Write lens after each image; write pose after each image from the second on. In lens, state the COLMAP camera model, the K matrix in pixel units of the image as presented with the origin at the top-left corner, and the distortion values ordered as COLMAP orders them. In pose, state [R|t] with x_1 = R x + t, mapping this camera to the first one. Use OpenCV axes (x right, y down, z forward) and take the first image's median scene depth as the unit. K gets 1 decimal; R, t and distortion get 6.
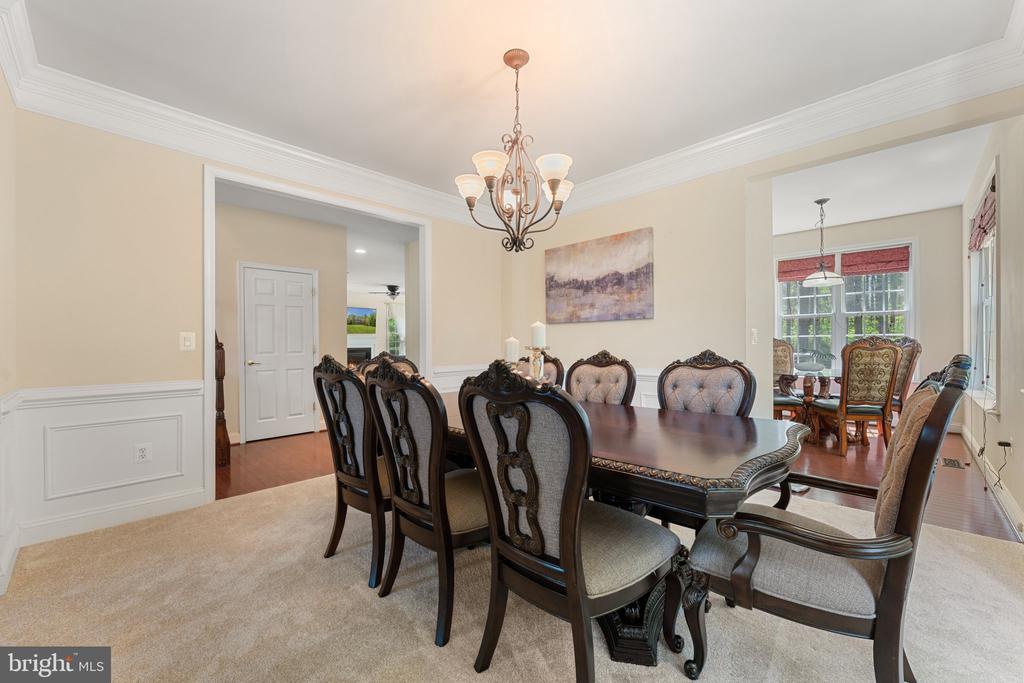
lens RADIAL K [[411.8, 0, 512.7], [0, 411.8, 343.4], [0, 0, 1]] dist [-0.004002, -0.000463]
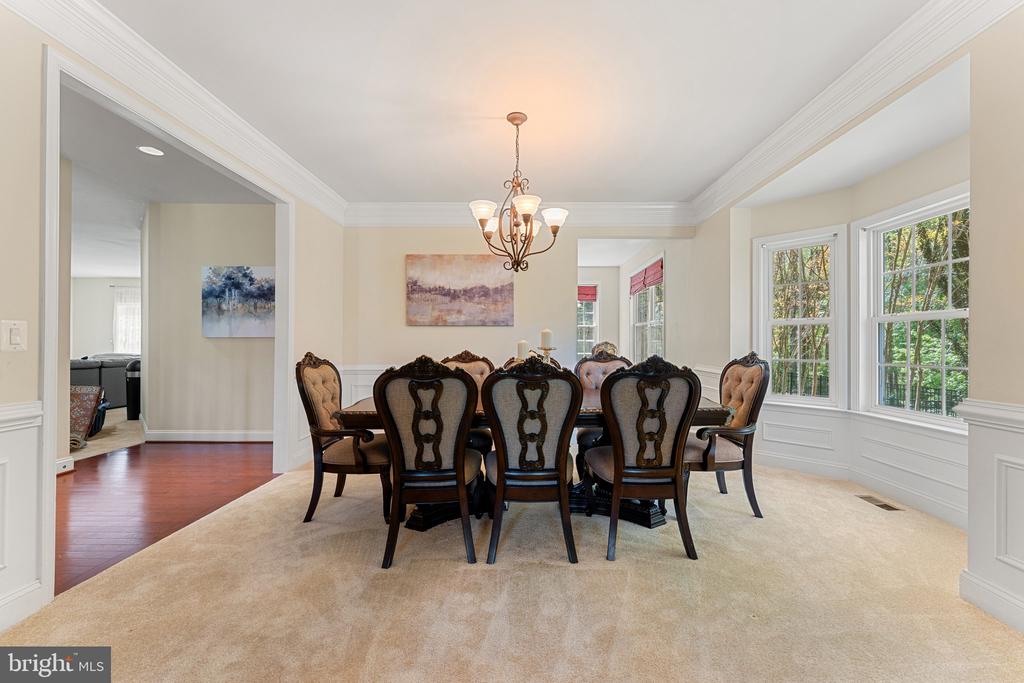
lens RADIAL K [[411.8, 0, 528.5], [0, 411.8, 343.7], [0, 0, 1]] dist [-0.004002, -0.000463]
pose [[0.703626, 0.008901, 0.710515, -0.491207], [-0.011087, 0.999937, -0.001547, -0.002549], [-0.710484, -0.006789, 0.703680, 0.050425]]
